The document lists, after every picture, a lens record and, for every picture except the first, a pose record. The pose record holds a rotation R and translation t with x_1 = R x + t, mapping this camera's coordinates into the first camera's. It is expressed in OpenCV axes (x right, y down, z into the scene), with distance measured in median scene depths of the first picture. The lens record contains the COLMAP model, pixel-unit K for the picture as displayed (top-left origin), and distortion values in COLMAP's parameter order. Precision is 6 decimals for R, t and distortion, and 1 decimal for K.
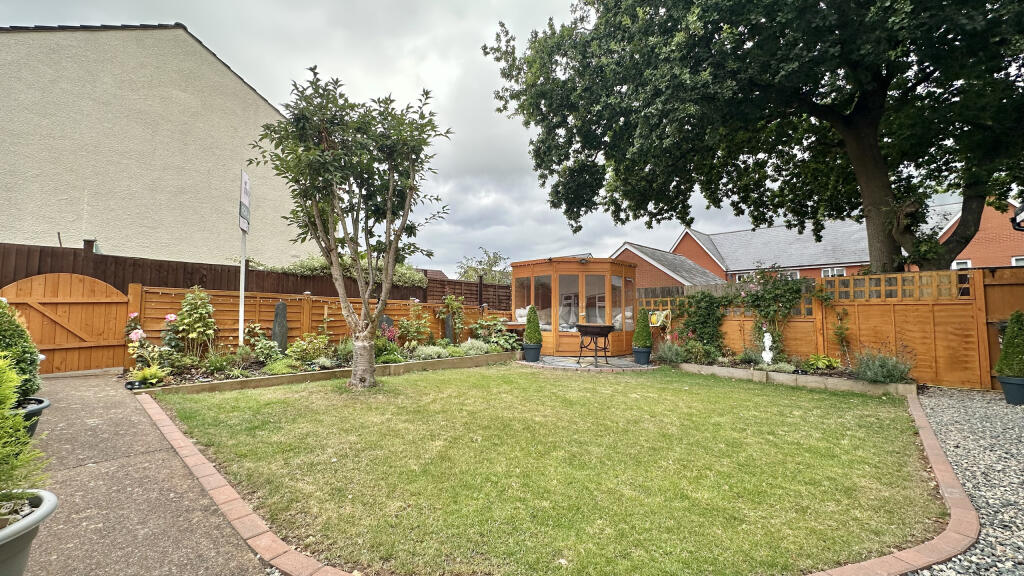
lens RADIAL K [[401.6, 0, 512.0], [0, 401.6, 288.0], [0, 0, 1]] dist [-0.000603, -0.000011]
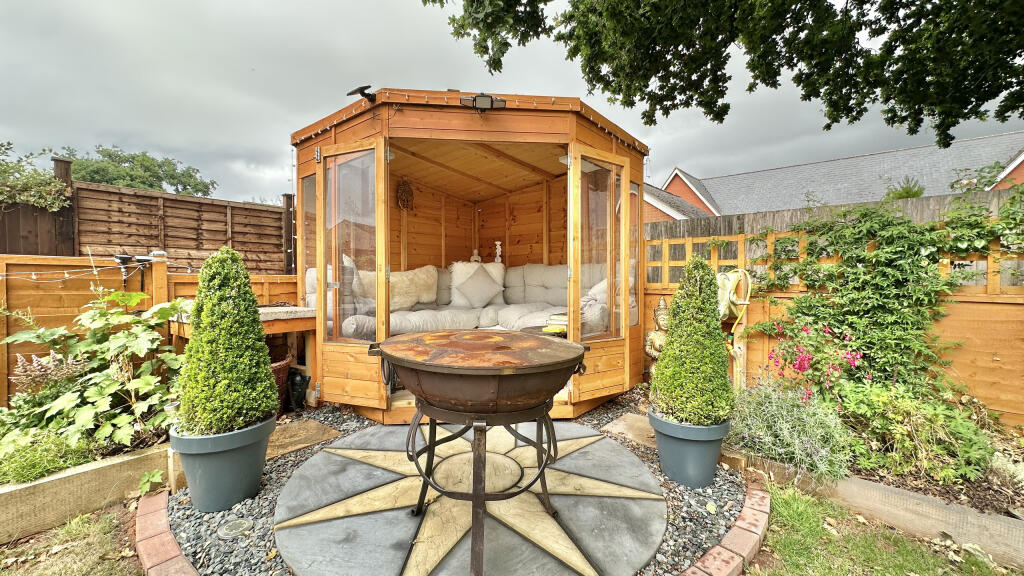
lens RADIAL K [[433.5, 0, 512.0], [0, 433.5, 288.0], [0, 0, 1]] dist [0.000919, 0.000054]
pose [[0.996717, -0.006625, 0.080699, 0.104459], [-0.001384, 0.995107, 0.098792, 0.021836], [-0.080958, -0.098579, 0.991831, 0.411805]]
